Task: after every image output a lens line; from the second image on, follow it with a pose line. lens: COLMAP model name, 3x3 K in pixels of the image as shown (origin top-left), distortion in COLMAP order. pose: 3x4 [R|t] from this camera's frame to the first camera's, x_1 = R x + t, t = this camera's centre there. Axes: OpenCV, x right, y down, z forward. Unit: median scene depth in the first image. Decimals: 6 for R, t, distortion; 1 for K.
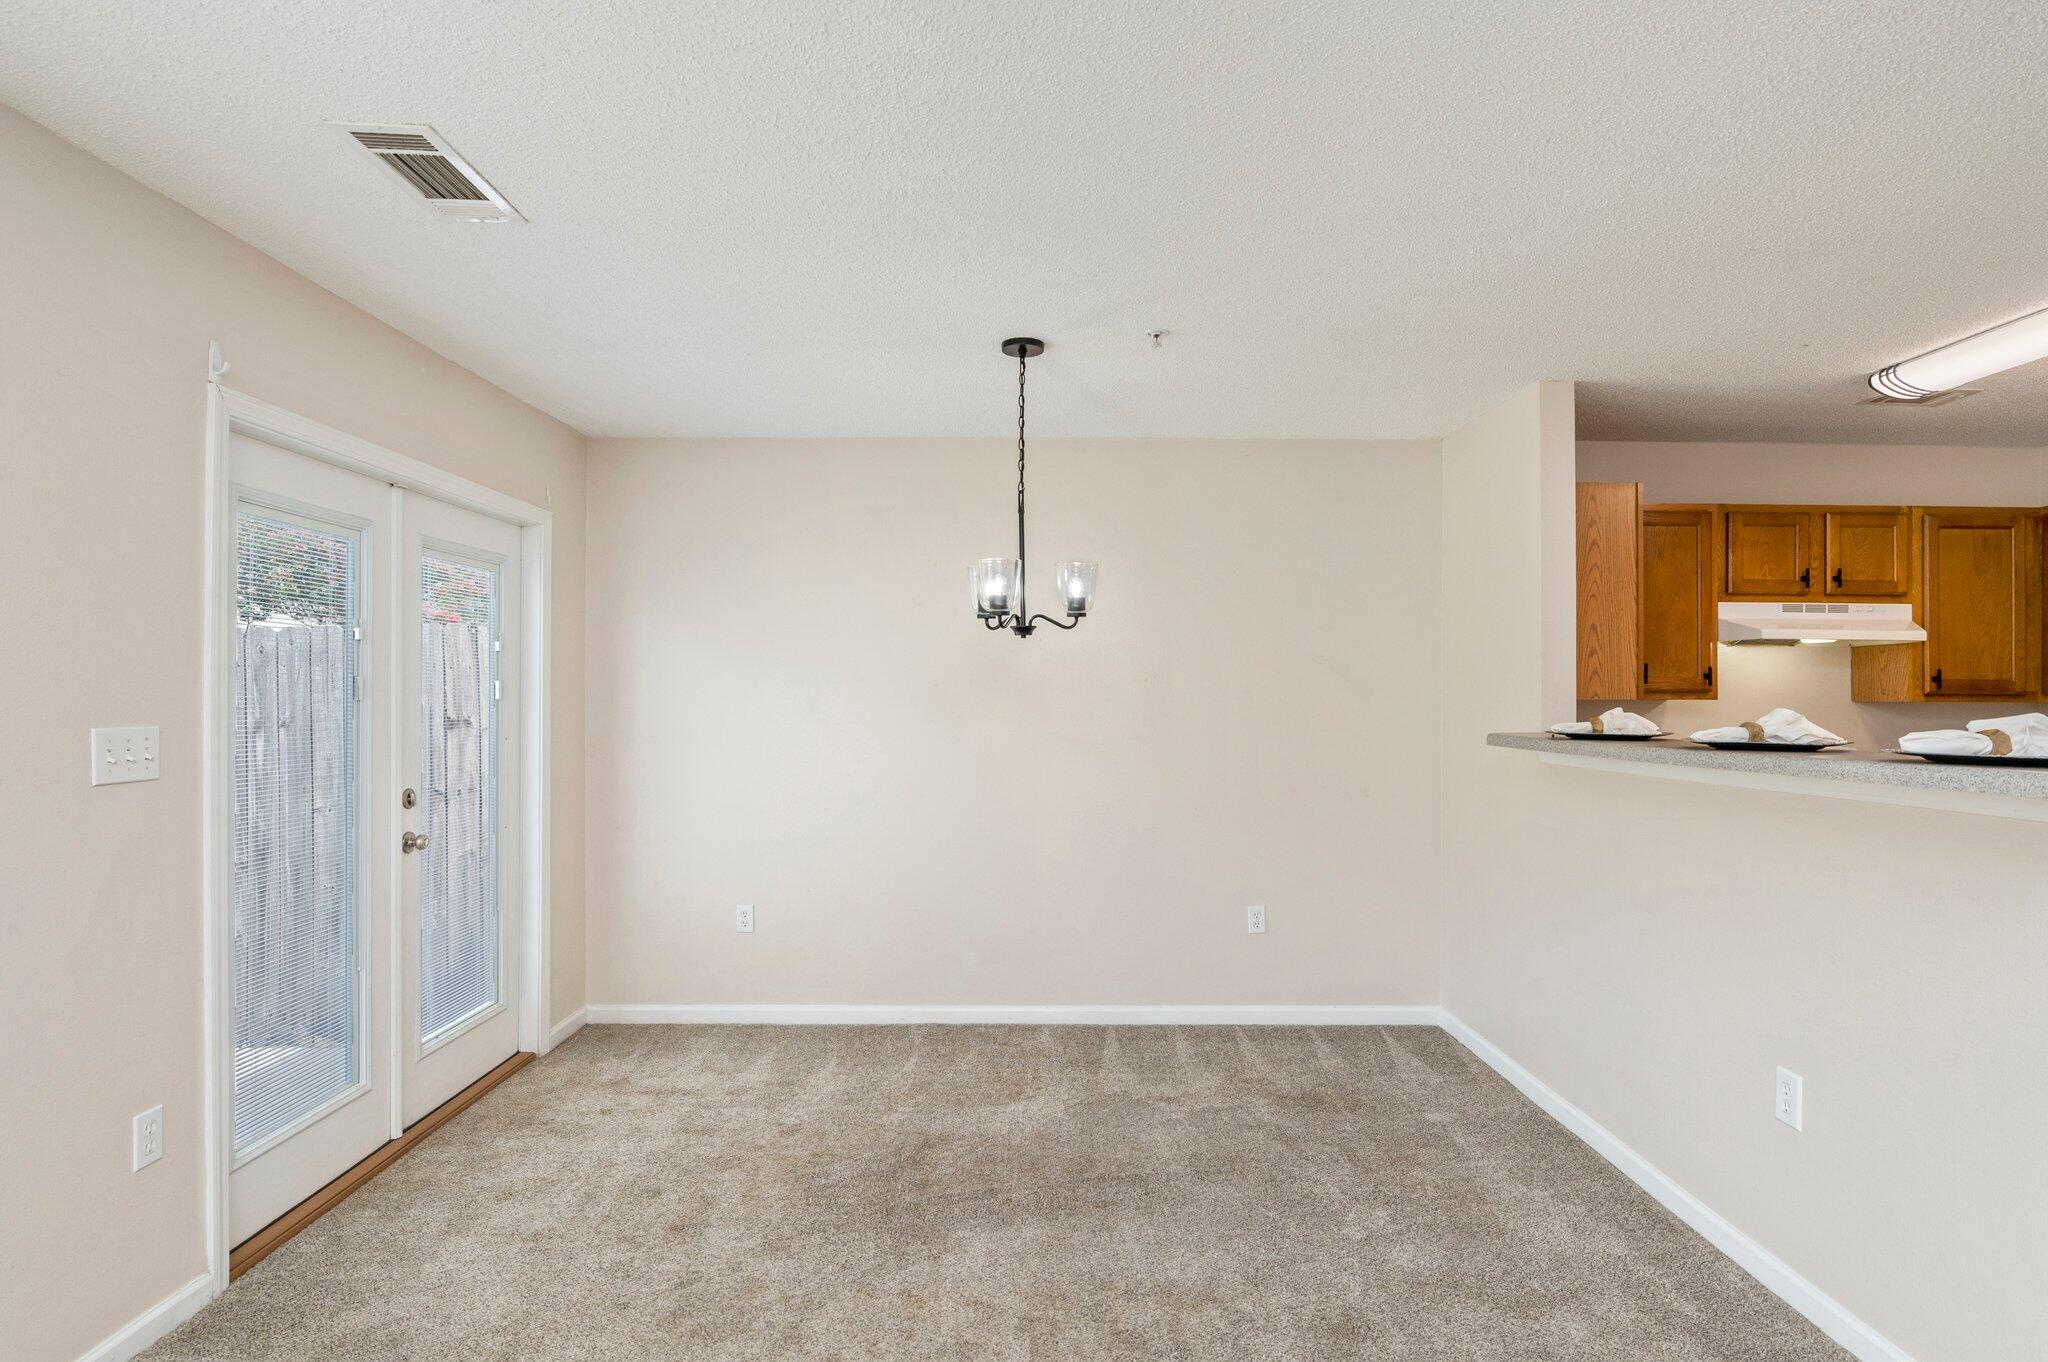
lens RADIAL K [[1022.5, 0, 1021.8], [0, 1022.5, 694.9], [0, 0, 1]] dist [-0.000169, -0.000704]
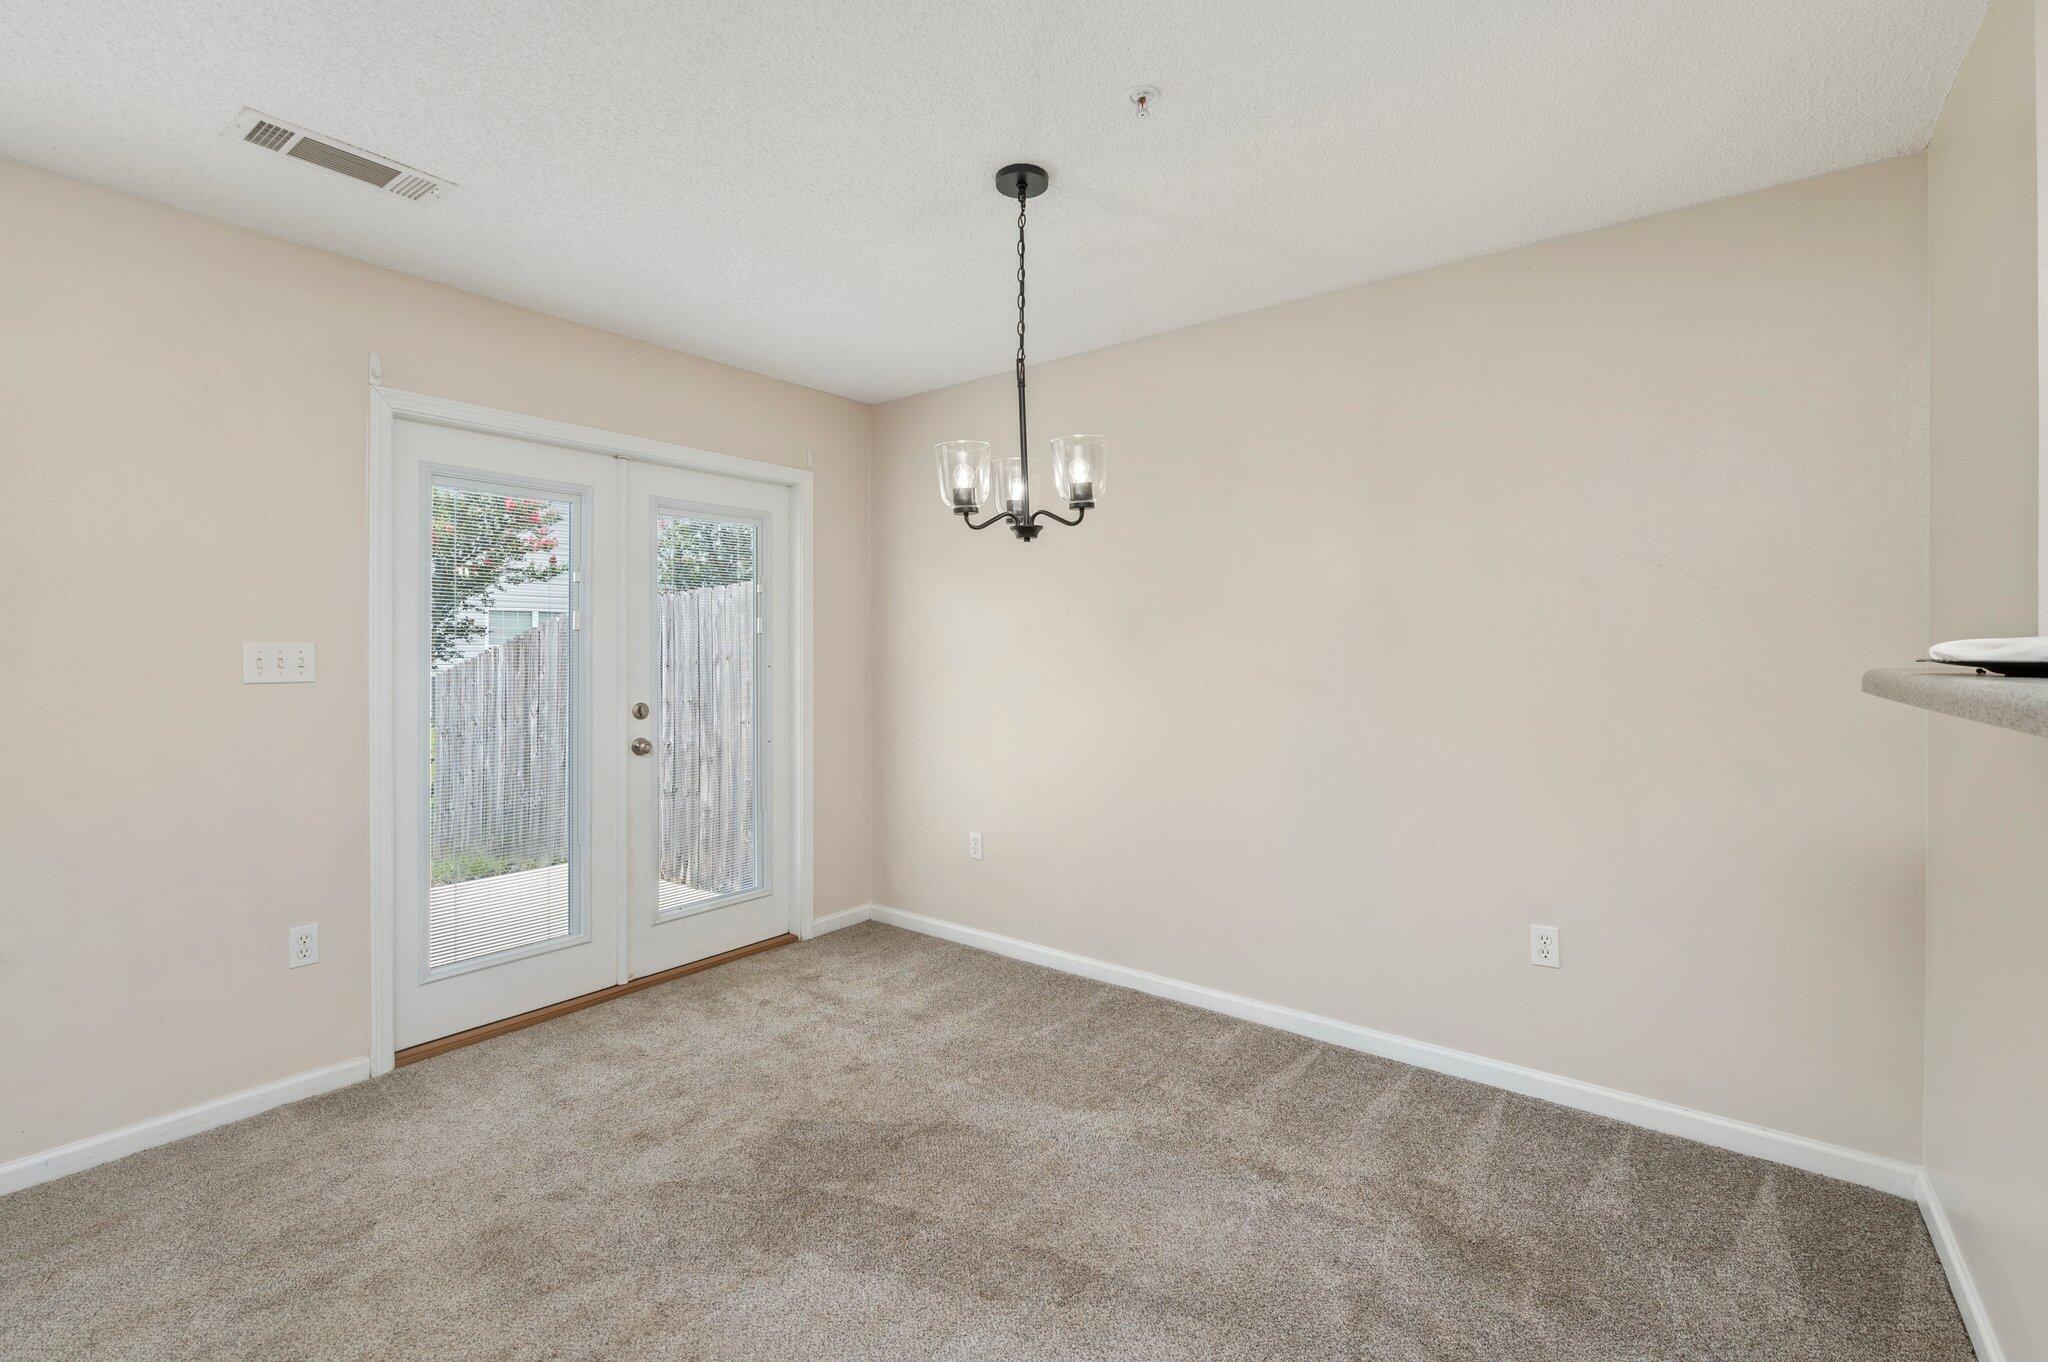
lens RADIAL K [[879.2, 0, 1030.1], [0, 879.2, 649.3], [0, 0, 1]] dist [-0.000561, -0.000280]
pose [[0.796693, -0.004157, -0.604370, 0.363770], [0.004288, 0.999990, -0.001225, 0.026217], [0.604369, -0.001616, 0.796703, 0.383868]]
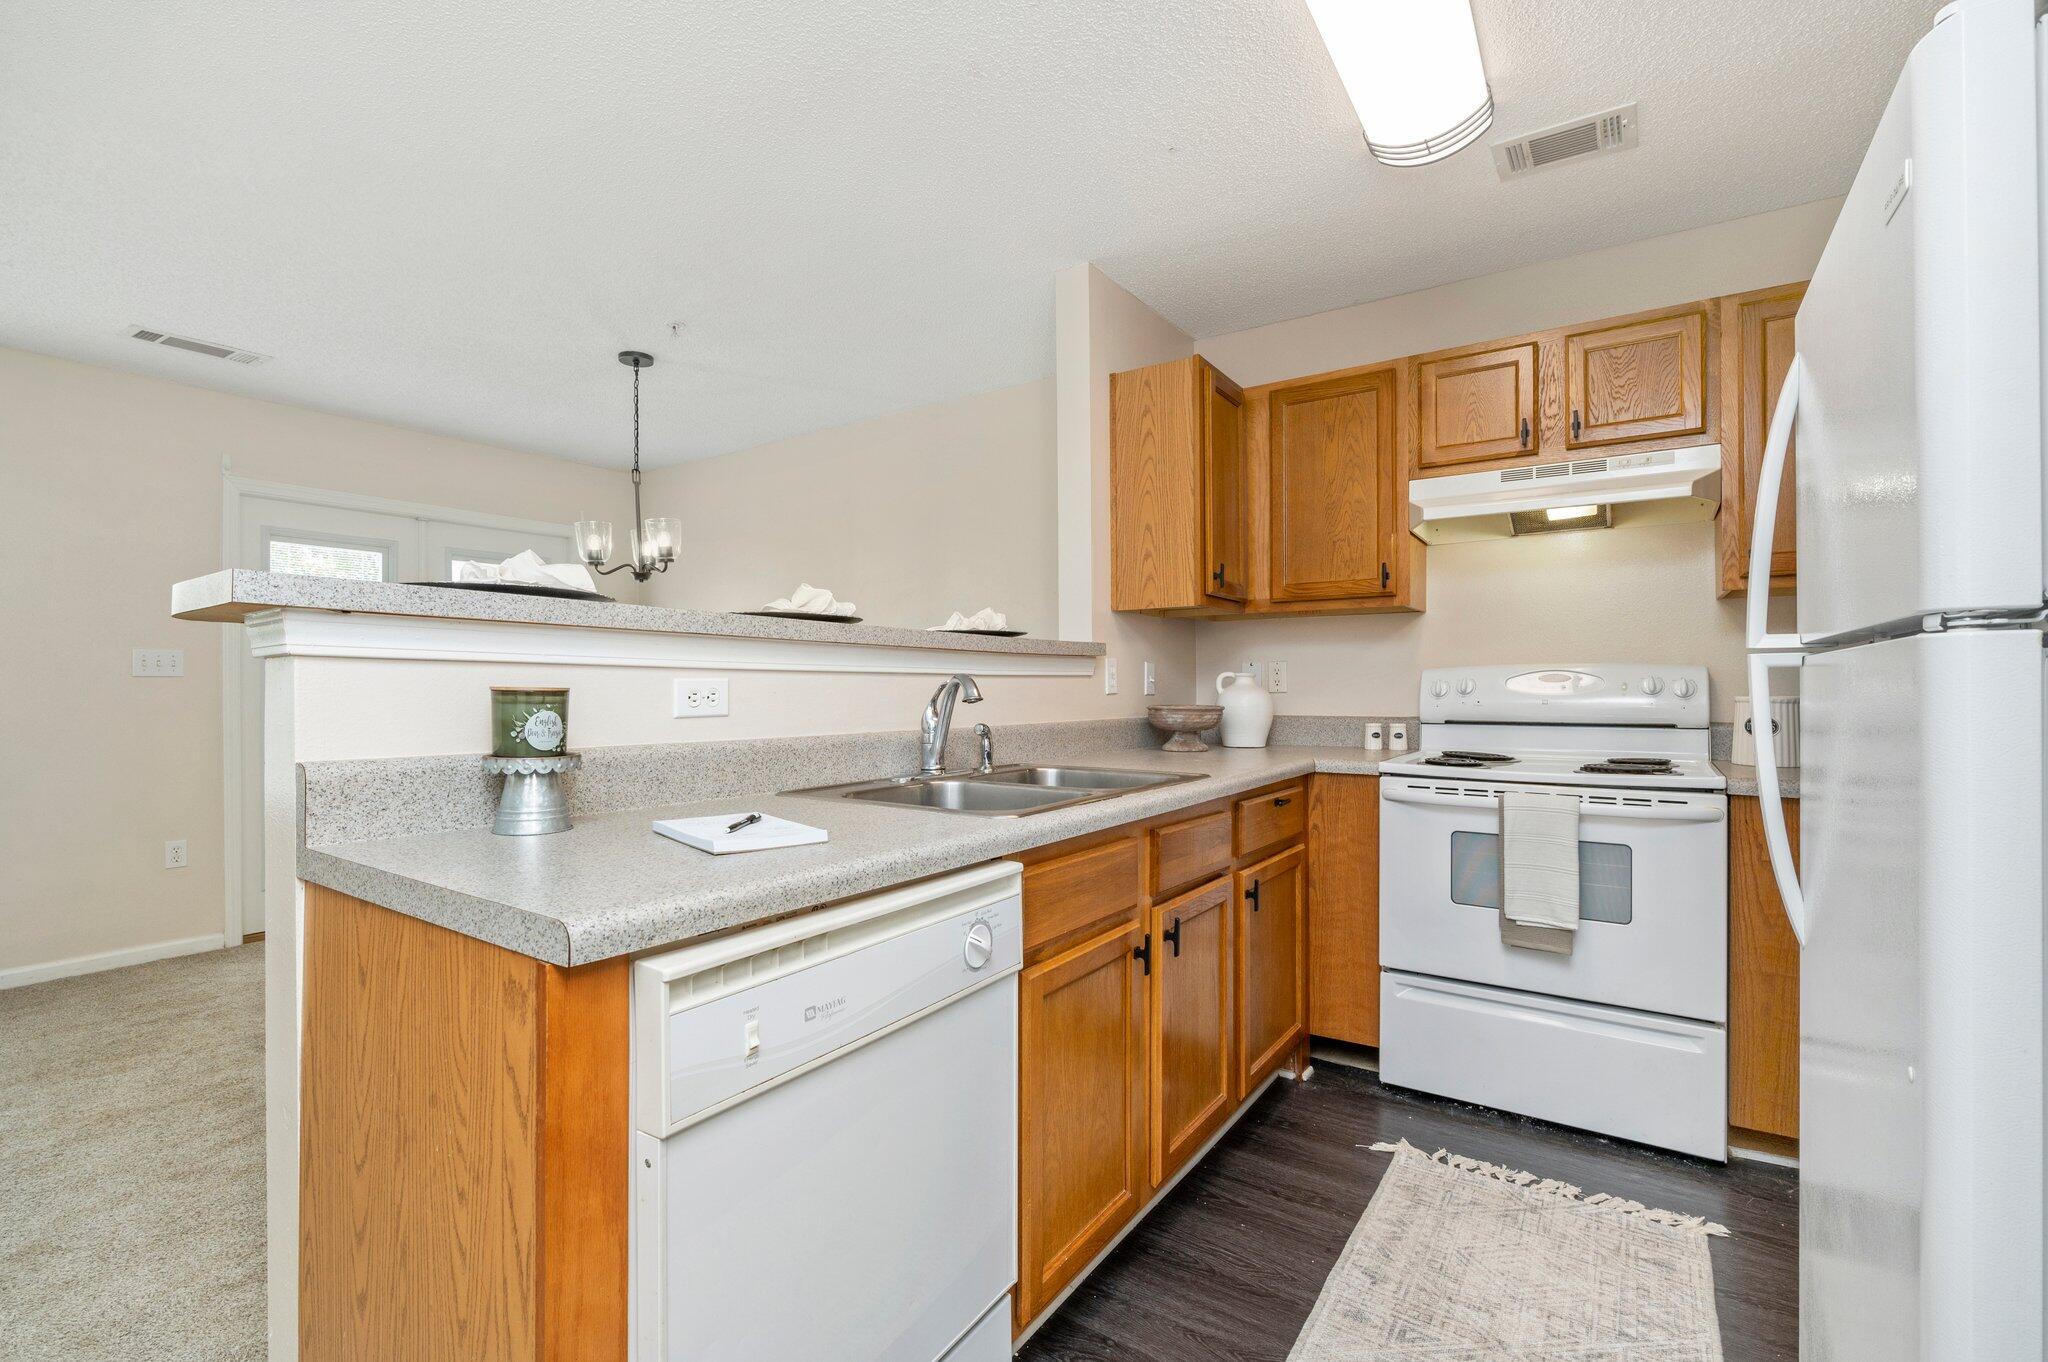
lens RADIAL K [[898.7, 0, 1024.0], [0, 898.7, 681.0], [0, 0, 1]] dist [-0.000961, -0.000308]
pose [[0.826563, -0.011570, -0.562725, 0.898143], [0.011284, 0.999928, -0.003983, 0.069089], [0.562731, -0.003057, 0.826634, 0.280554]]
